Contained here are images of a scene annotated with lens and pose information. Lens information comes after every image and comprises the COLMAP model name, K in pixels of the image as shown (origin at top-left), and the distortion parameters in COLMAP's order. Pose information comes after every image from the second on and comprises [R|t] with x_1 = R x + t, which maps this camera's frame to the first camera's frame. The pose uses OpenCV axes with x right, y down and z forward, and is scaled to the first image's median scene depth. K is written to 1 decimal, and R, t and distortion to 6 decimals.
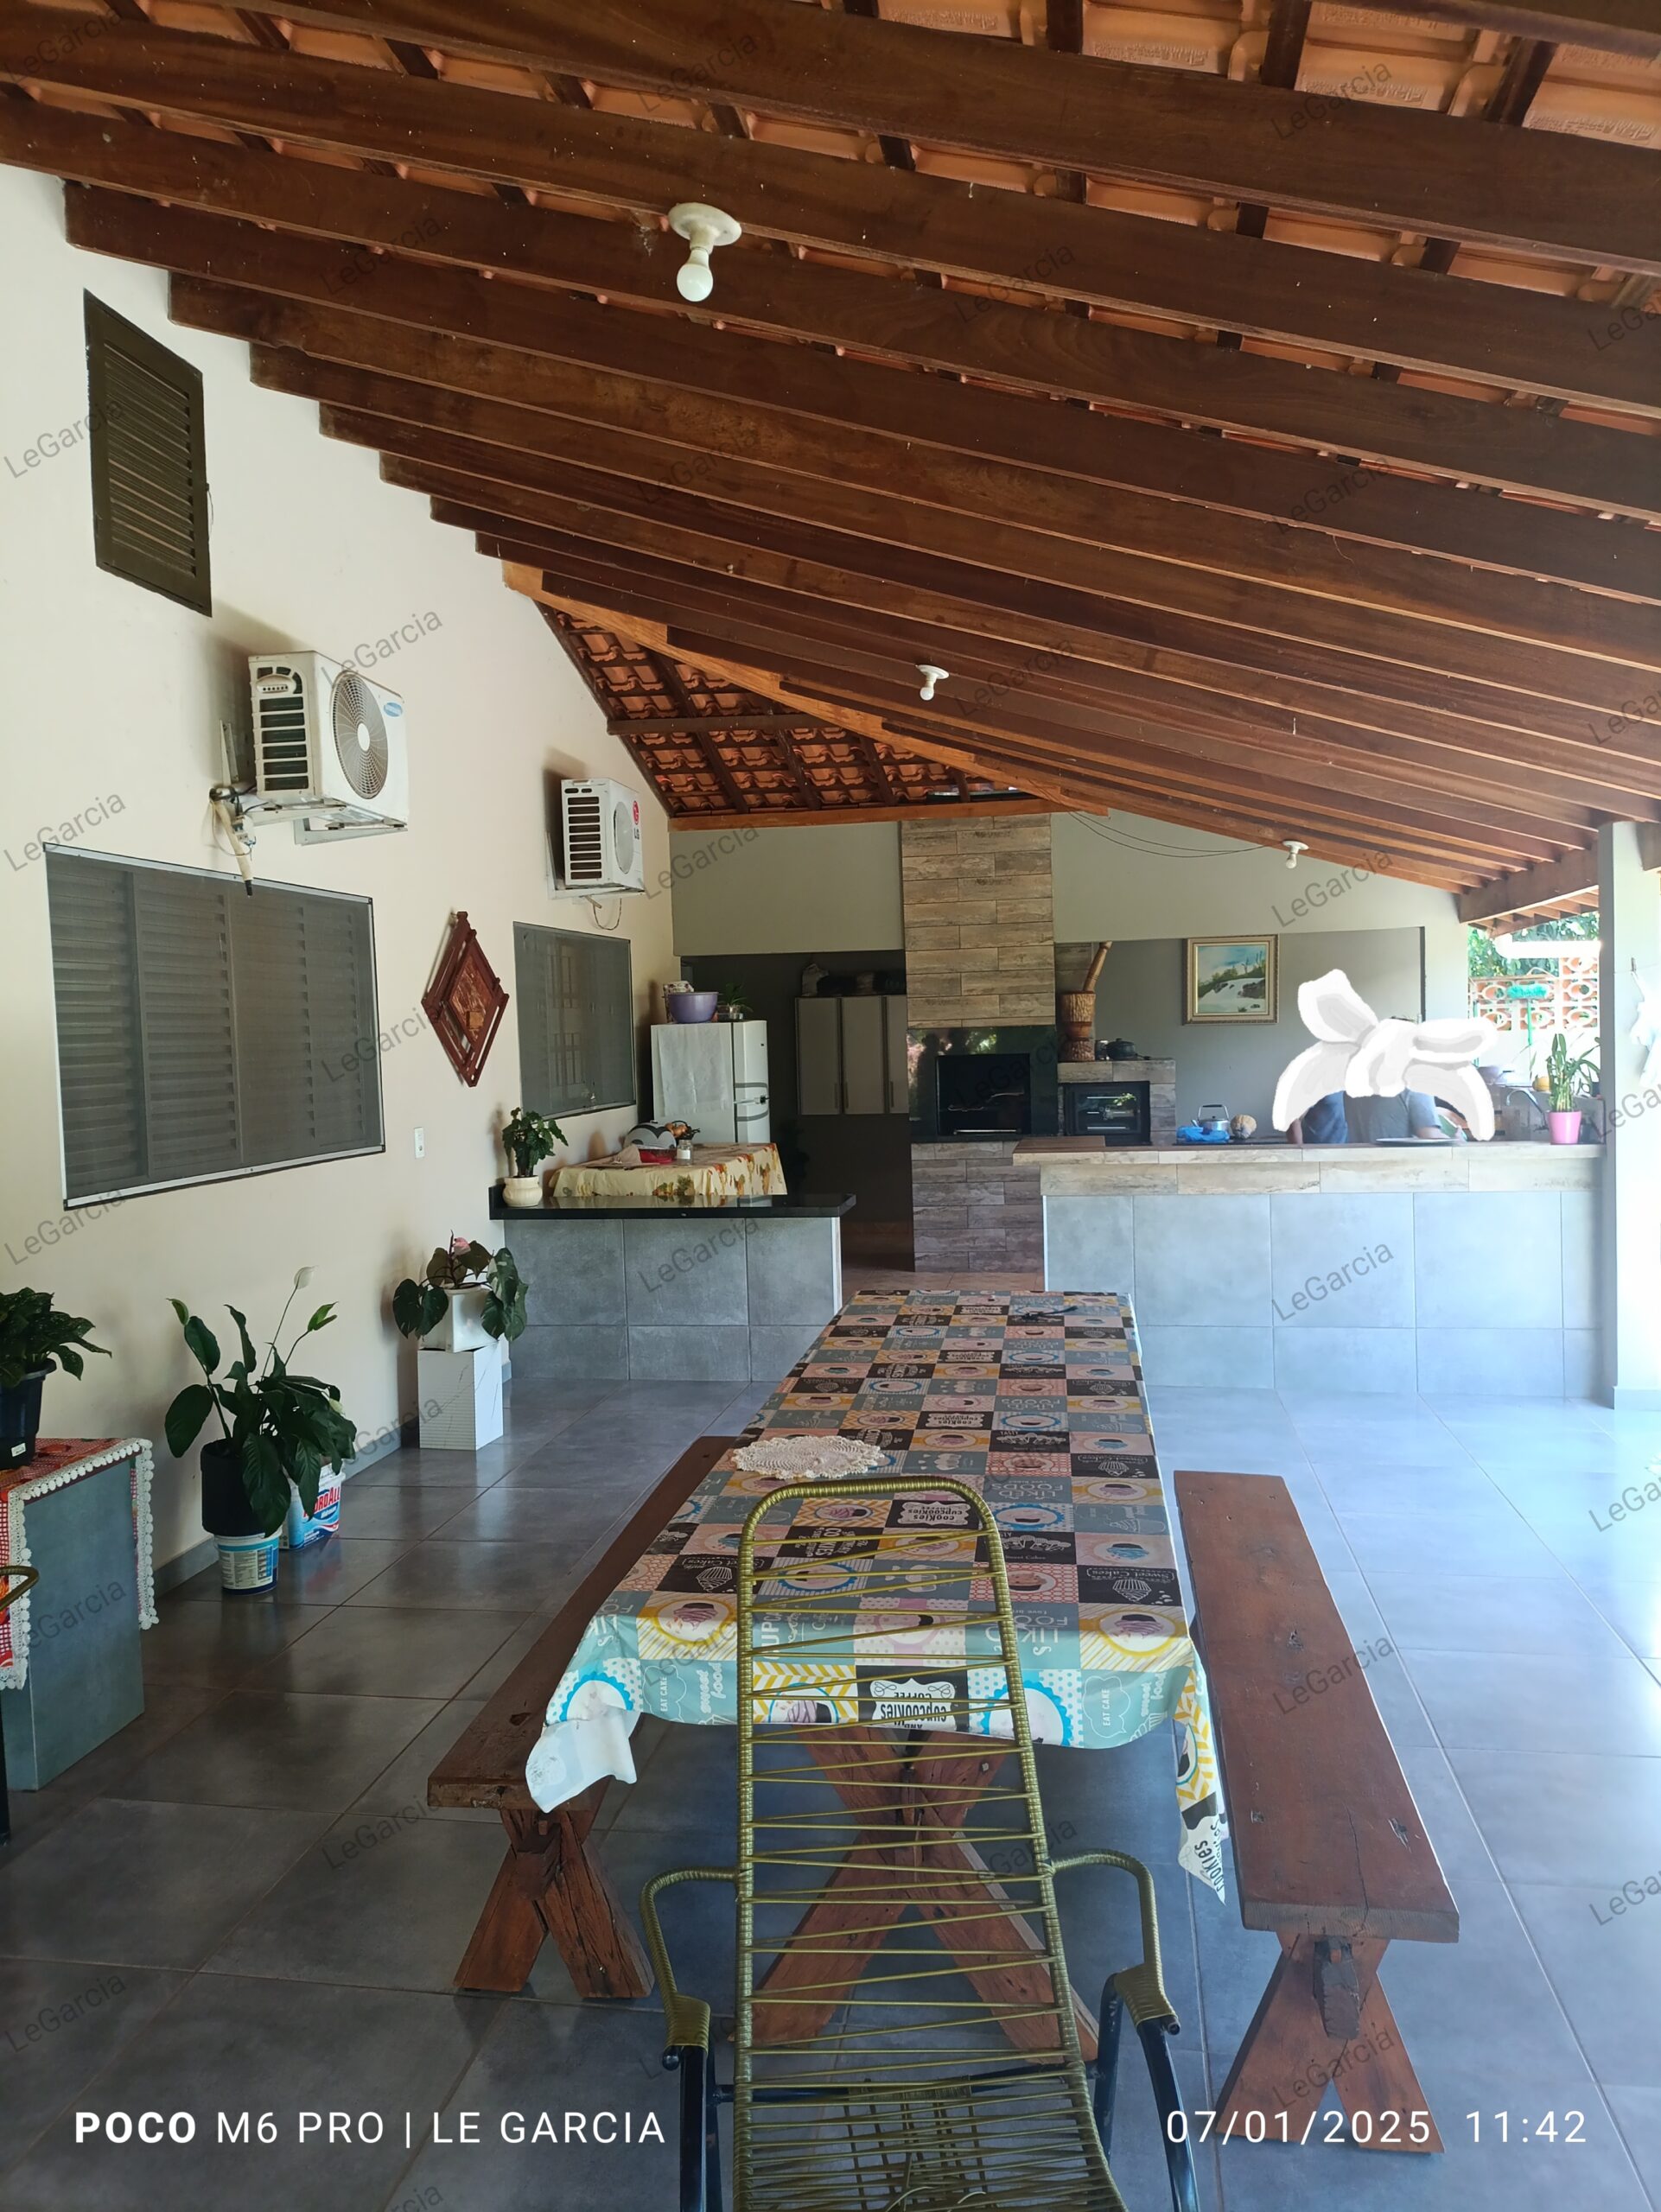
lens RADIAL K [[1569.8, 0, 830.5], [0, 1569.8, 1106.0], [0, 0, 1]] dist [0.049462, -0.212497]
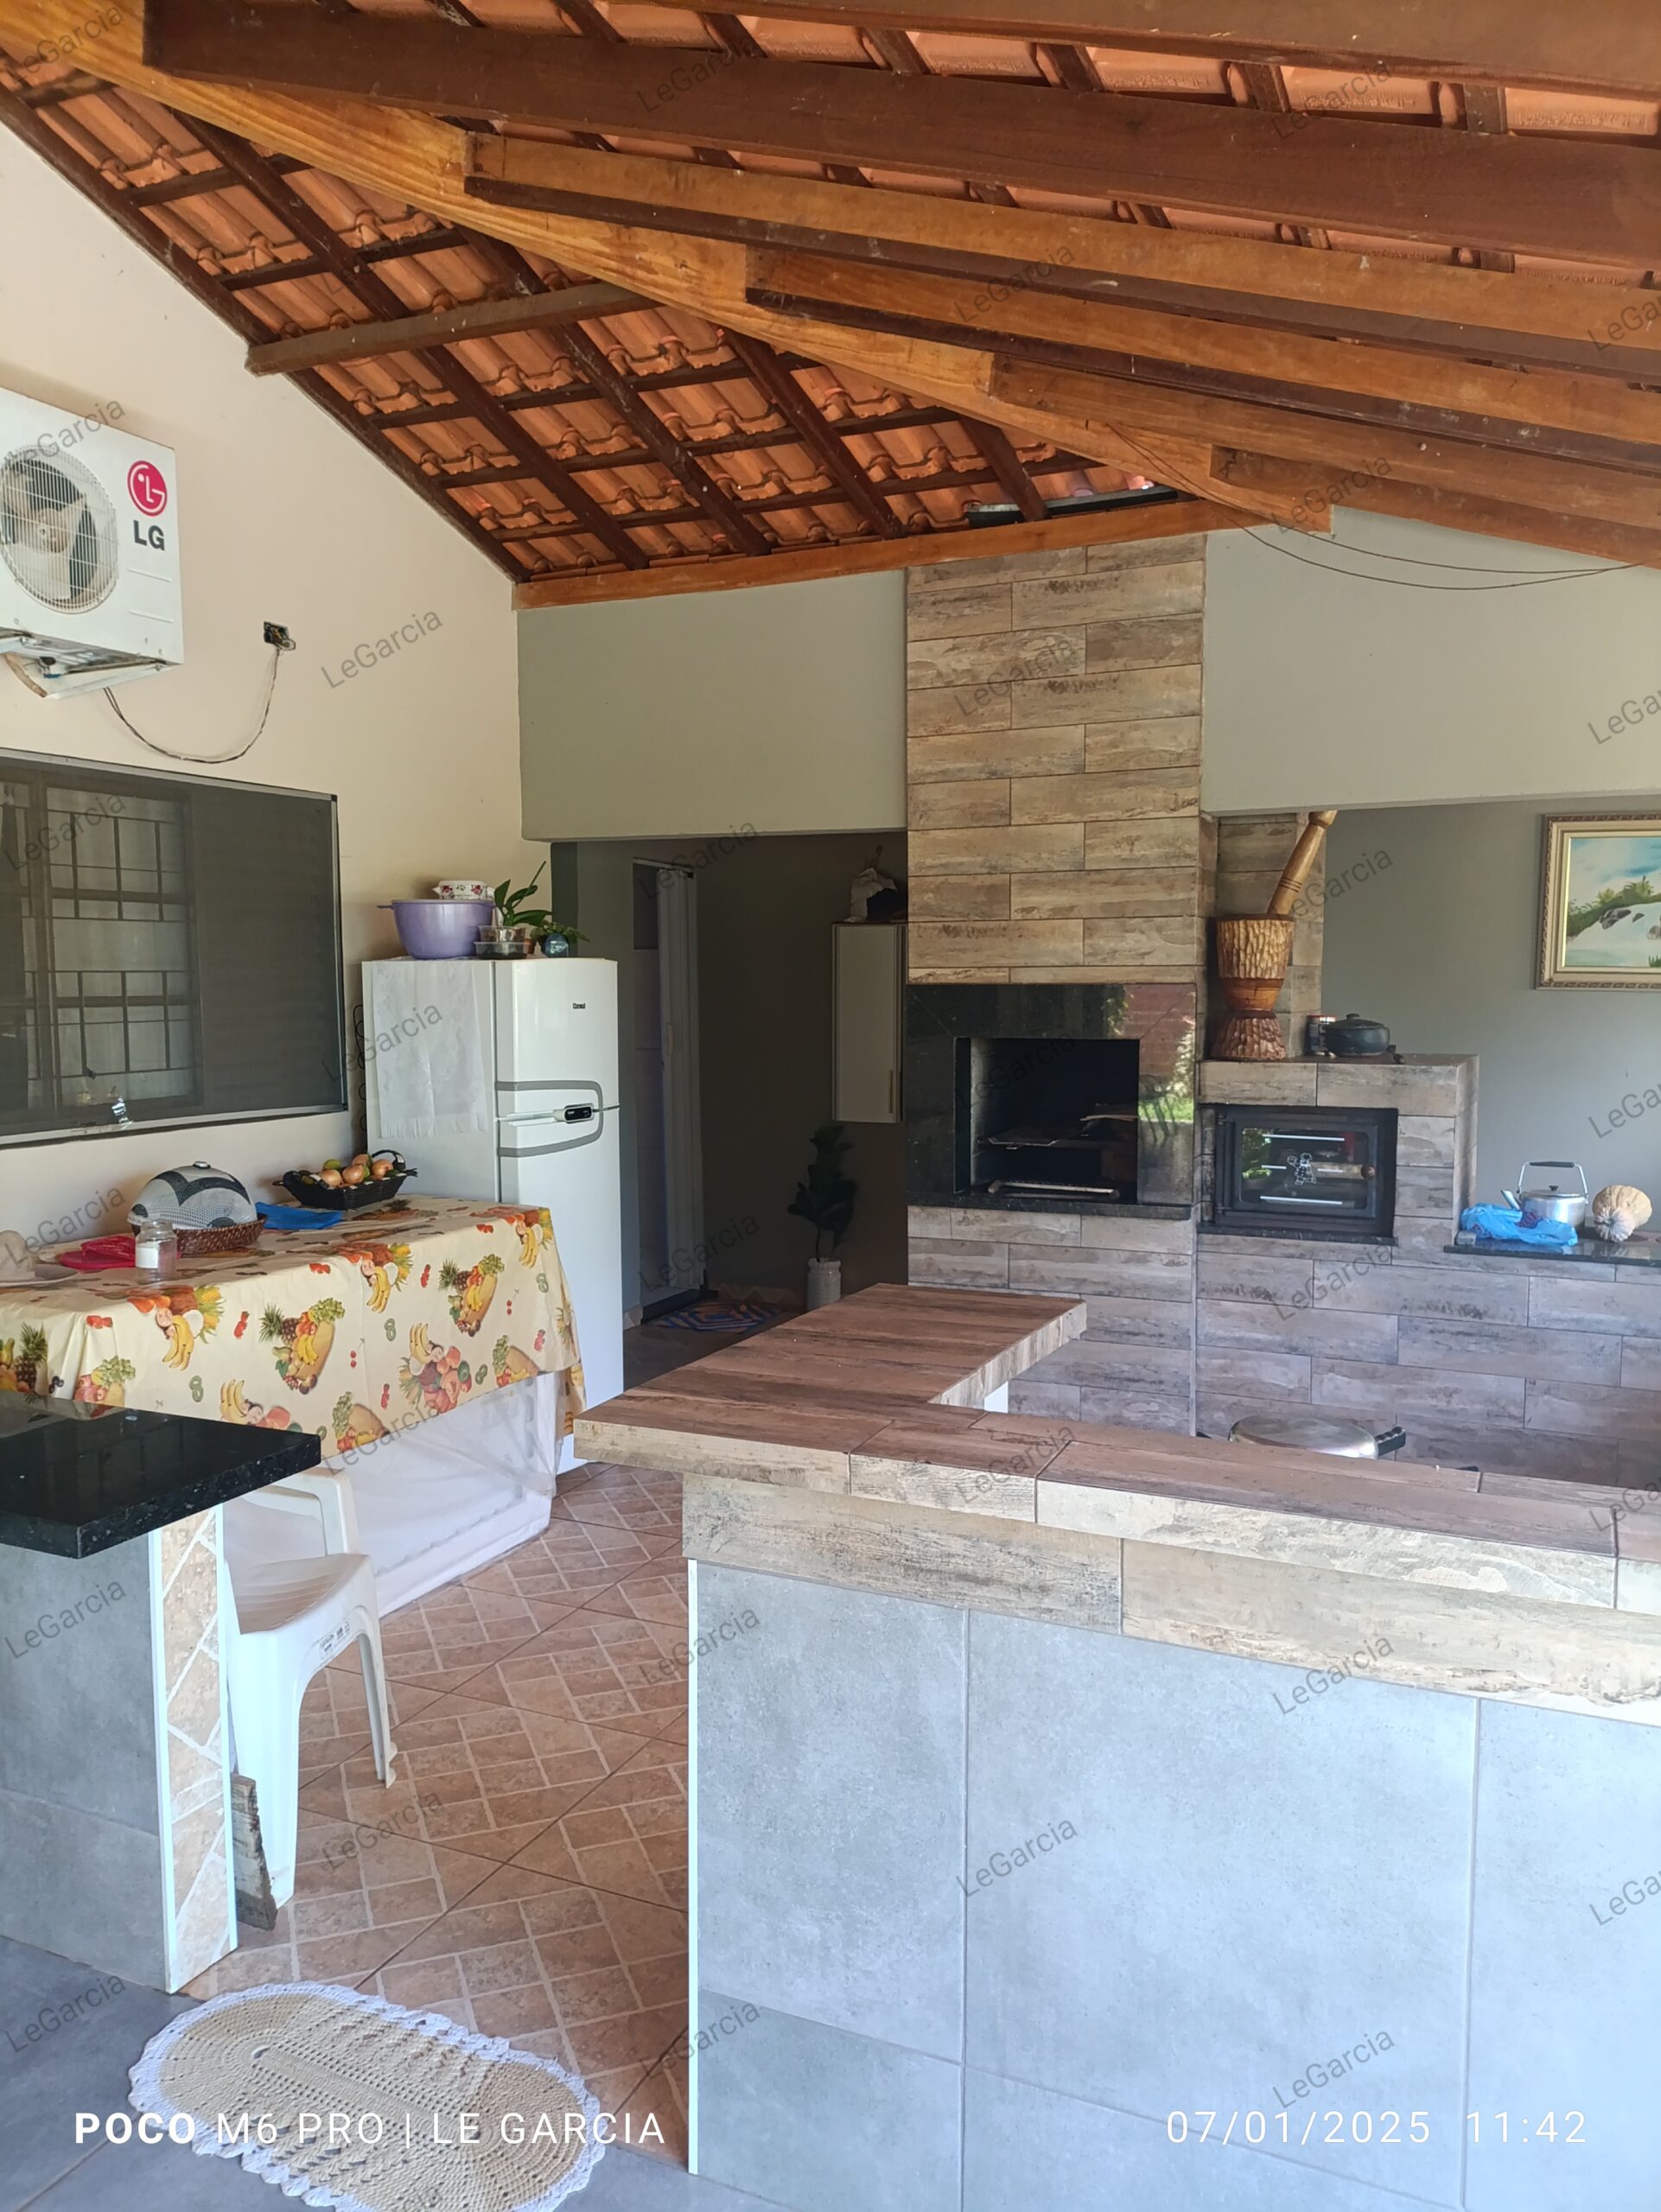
lens RADIAL K [[1623.7, 0, 823.5], [0, 1623.7, 1116.9], [0, 0, 1]] dist [0.140577, -0.249073]
pose [[0.967571, 0.049571, -0.247688, 0.158173], [-0.039782, 0.998223, 0.044375, -0.028331], [0.249447, -0.033083, 0.967823, 0.480104]]
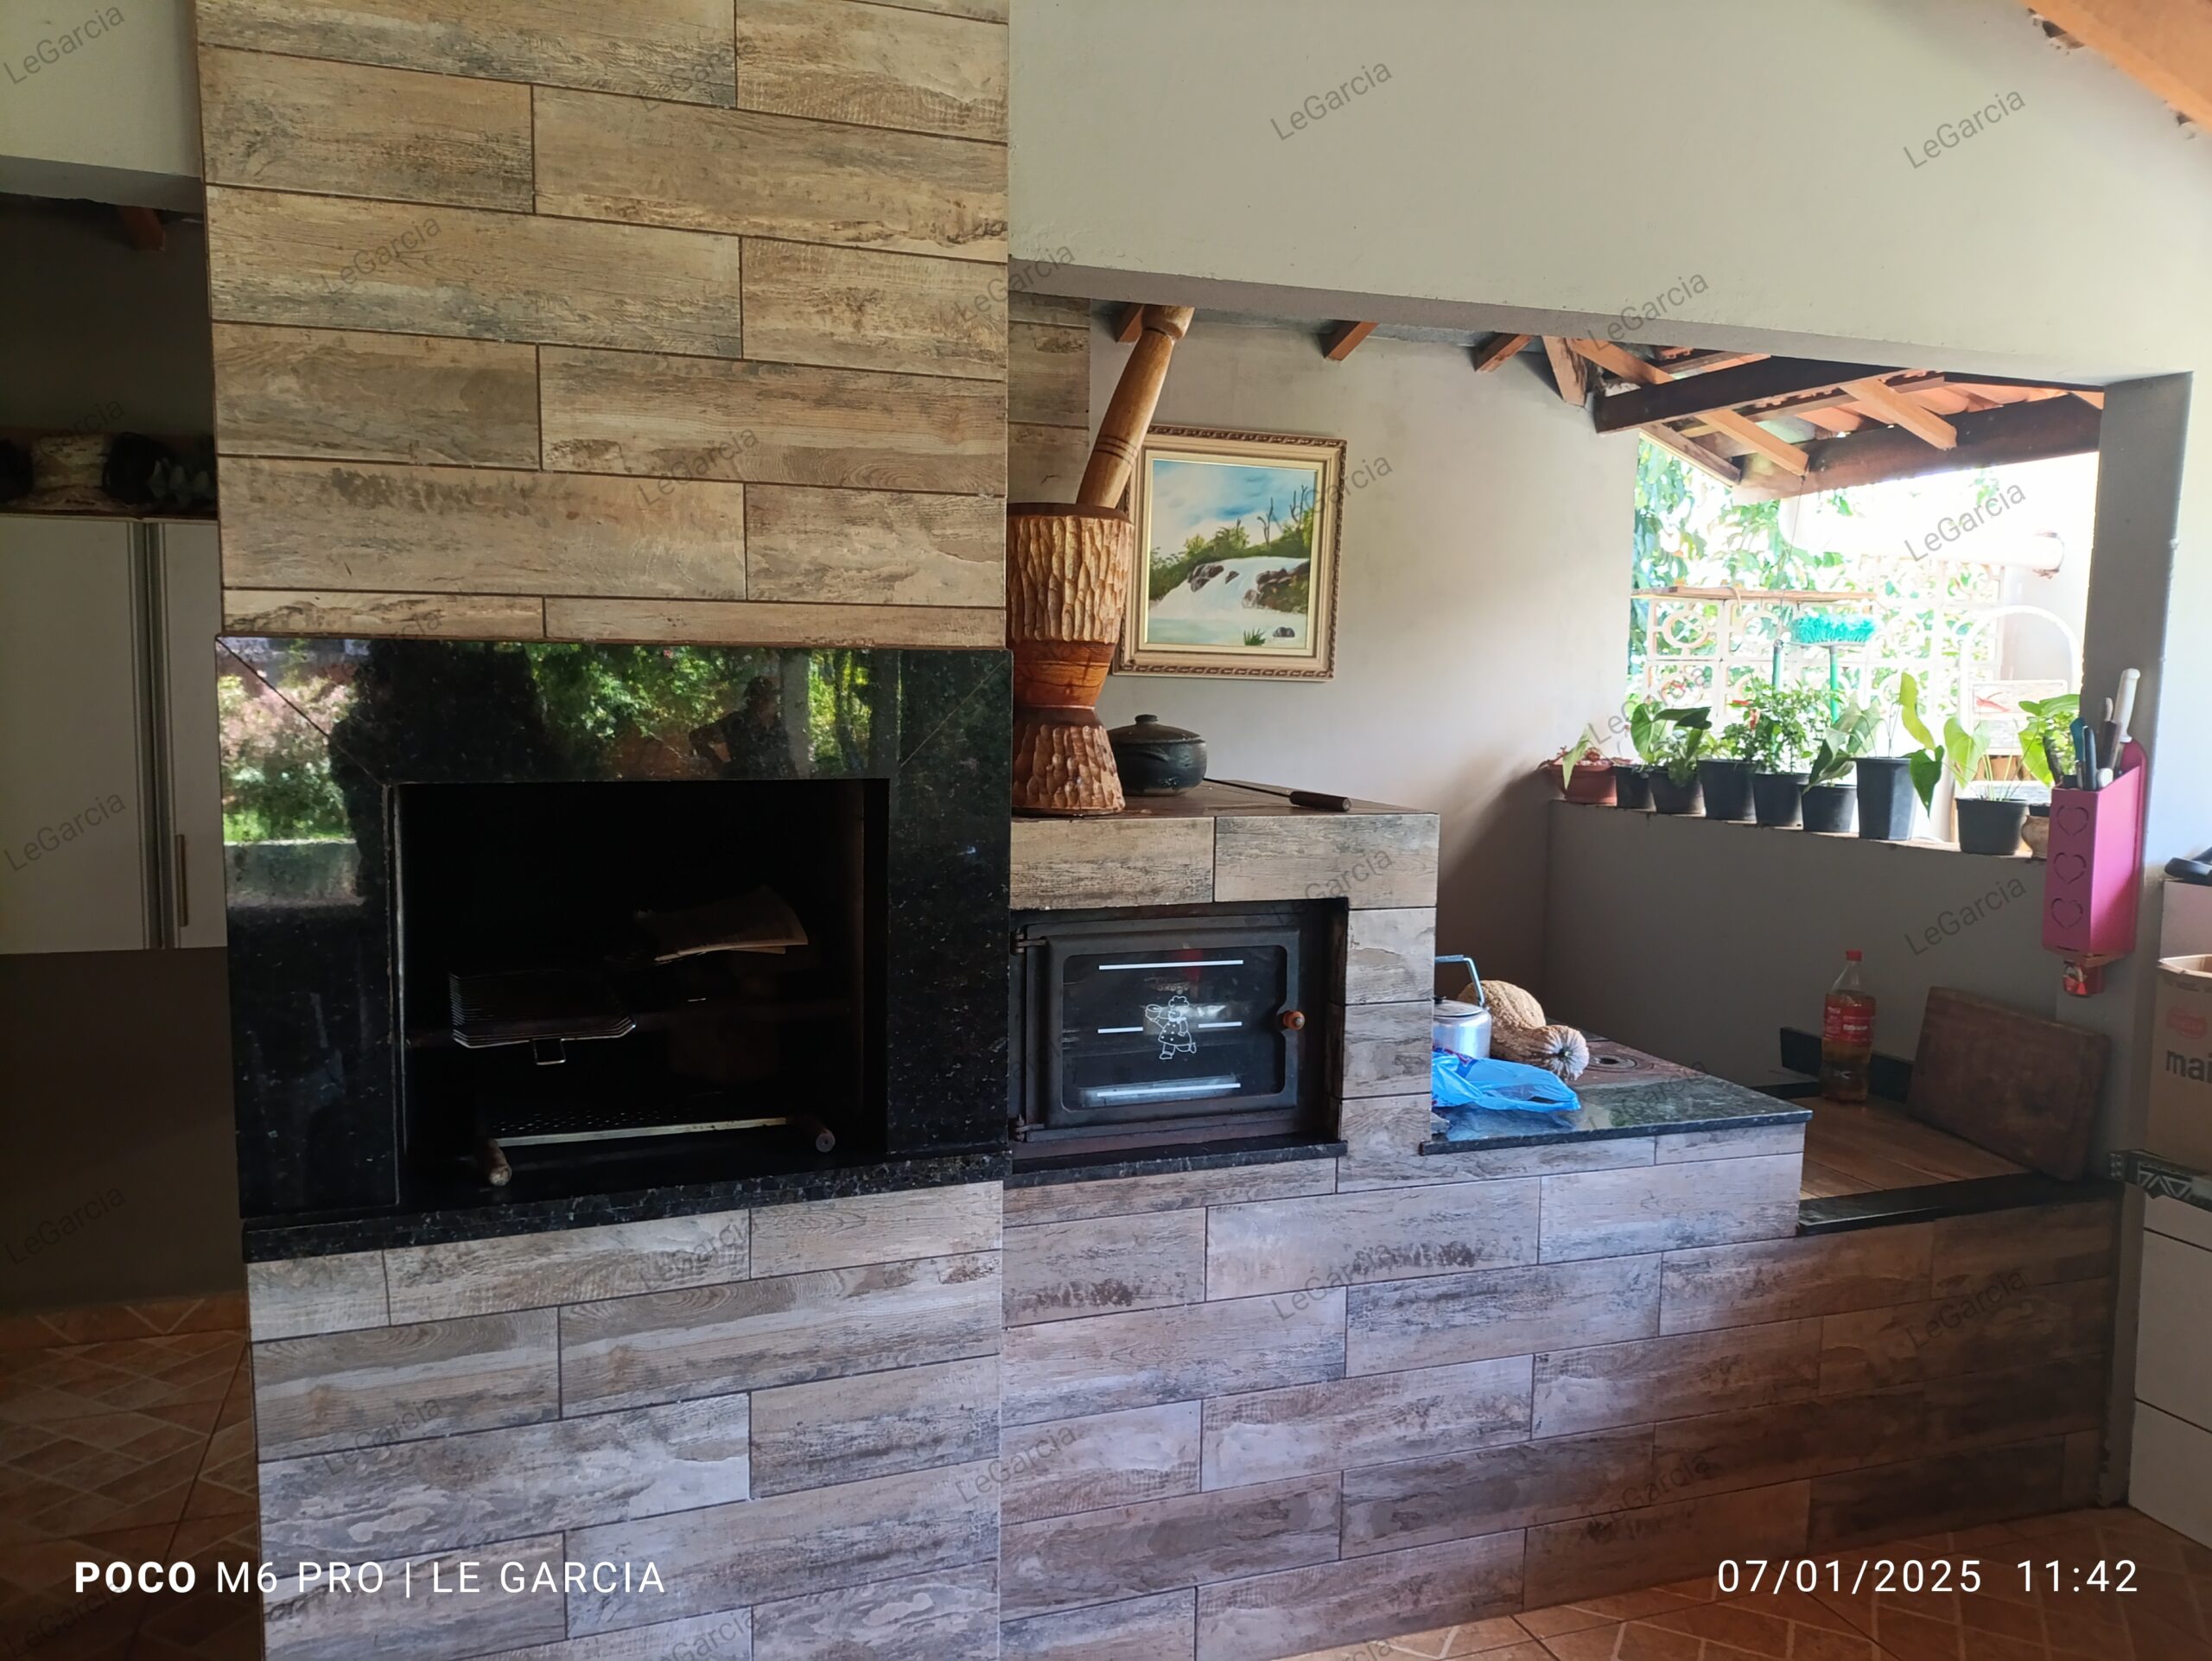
lens RADIAL K [[1623.7, 0, 1100.7], [0, 1623.7, 826.7], [0, 0, 1]] dist [0.140577, -0.249073]
pose [[0.871217, -0.006567, 0.490855, 0.044252], [-0.013228, 0.999233, 0.036847, -0.035659], [-0.490721, -0.038595, 0.870462, 0.793523]]
